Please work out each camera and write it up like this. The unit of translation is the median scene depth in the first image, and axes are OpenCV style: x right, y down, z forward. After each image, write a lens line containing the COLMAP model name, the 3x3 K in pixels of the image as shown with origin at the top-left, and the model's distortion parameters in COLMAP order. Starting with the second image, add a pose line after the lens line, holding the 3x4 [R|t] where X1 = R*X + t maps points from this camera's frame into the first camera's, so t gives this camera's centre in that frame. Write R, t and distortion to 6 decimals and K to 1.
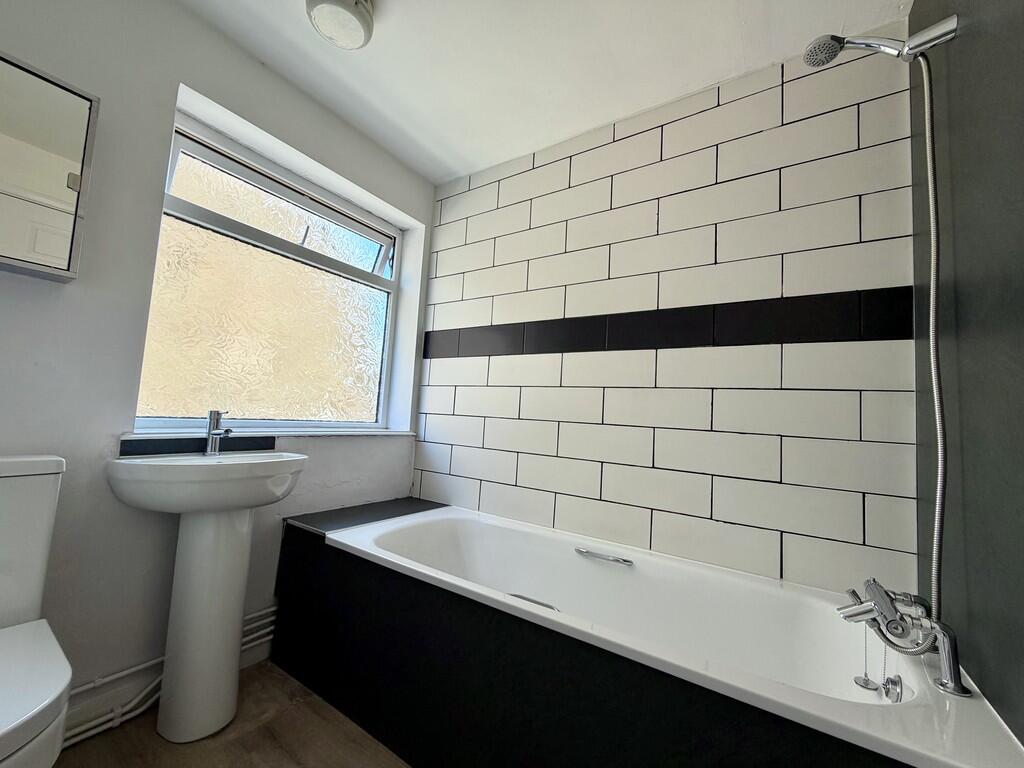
lens RADIAL K [[406.6, 0, 510.1], [0, 406.6, 383.1], [0, 0, 1]] dist [-0.000139, -0.000062]
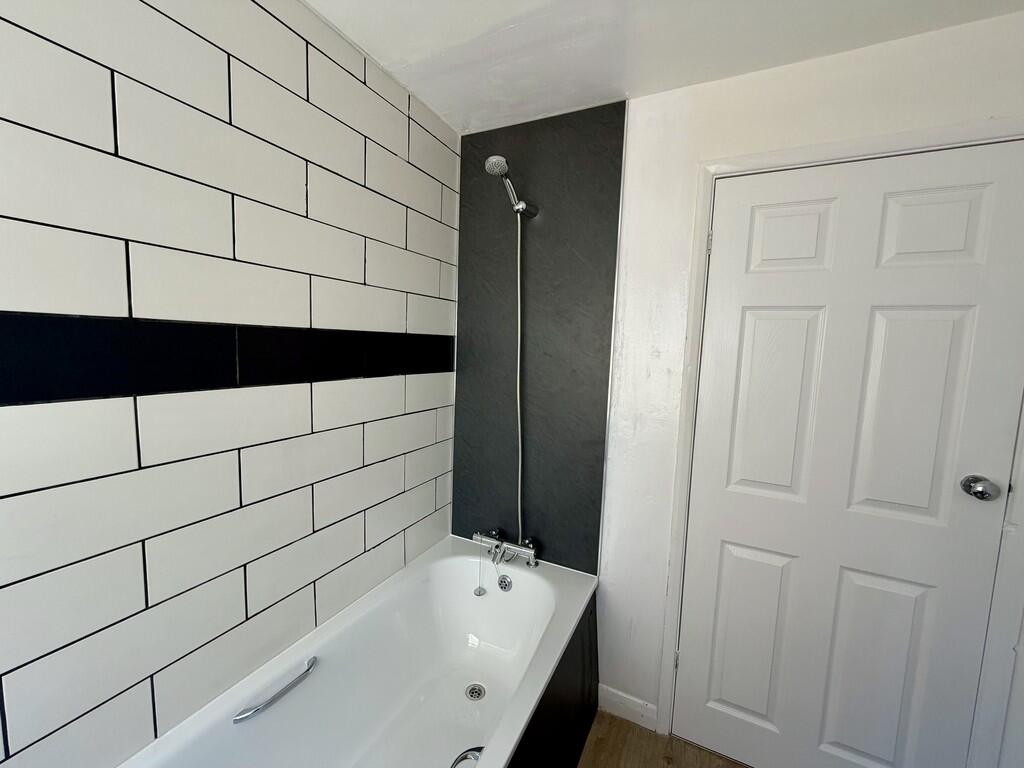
lens RADIAL K [[406.6, 0, 510.1], [0, 406.6, 383.1], [0, 0, 1]] dist [-0.000139, -0.000062]
pose [[-0.114558, -0.155002, 0.981250, -0.465929], [-0.113213, 0.983354, 0.142117, -0.258691], [-0.986945, -0.094809, -0.130199, 0.832643]]
